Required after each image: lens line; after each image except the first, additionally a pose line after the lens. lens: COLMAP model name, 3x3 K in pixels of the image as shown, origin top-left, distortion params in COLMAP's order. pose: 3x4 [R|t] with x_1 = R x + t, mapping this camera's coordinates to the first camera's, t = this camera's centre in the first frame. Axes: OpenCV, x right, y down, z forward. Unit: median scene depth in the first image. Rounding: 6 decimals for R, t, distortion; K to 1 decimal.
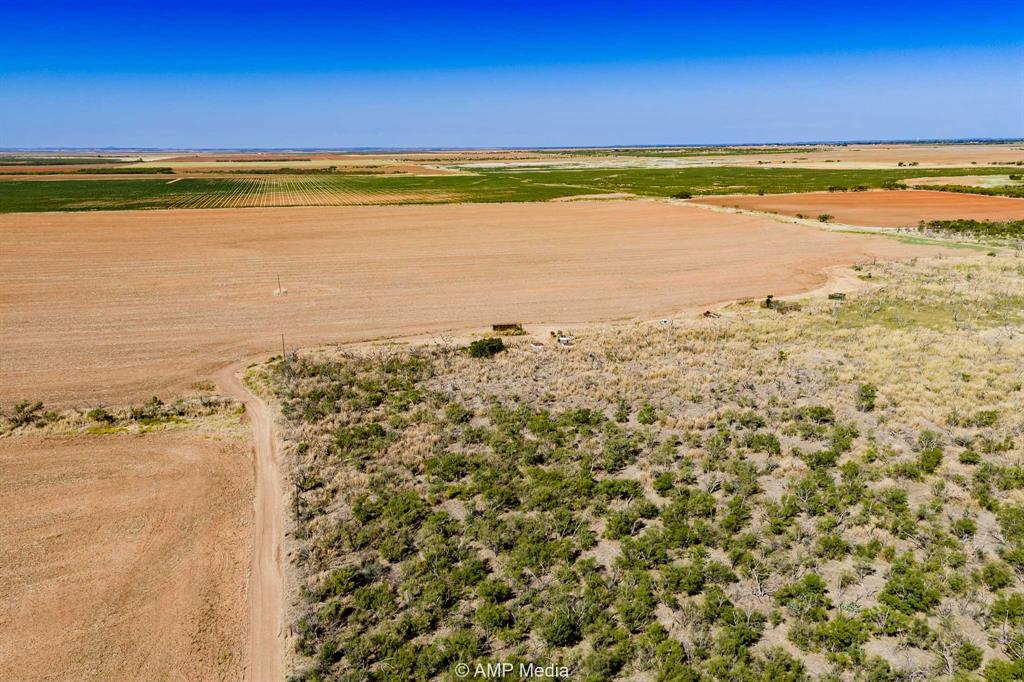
lens RADIAL K [[838.9, 0, 511.7], [0, 838.9, 339.1], [0, 0, 1]] dist [0.059249, -0.016364]
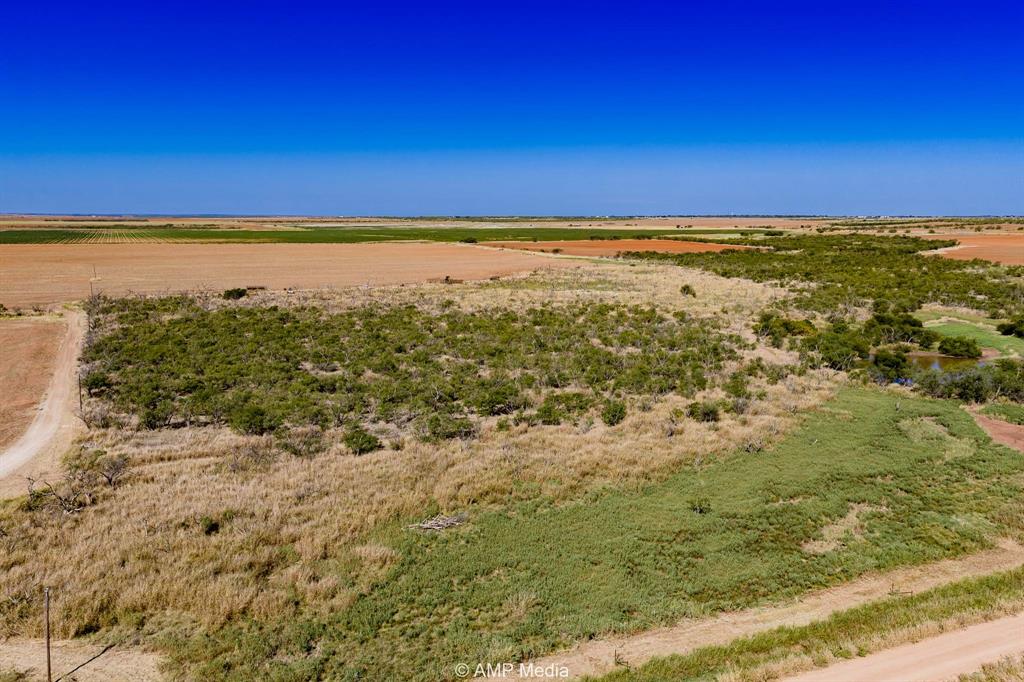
lens RADIAL K [[854.1, 0, 515.1], [0, 854.1, 343.2], [0, 0, 1]] dist [0.052431, -0.000331]
pose [[0.986466, -0.008931, 0.163720, 0.100353], [0.022296, 0.996547, -0.079975, 0.110004], [-0.162440, 0.082543, 0.983260, -0.288152]]
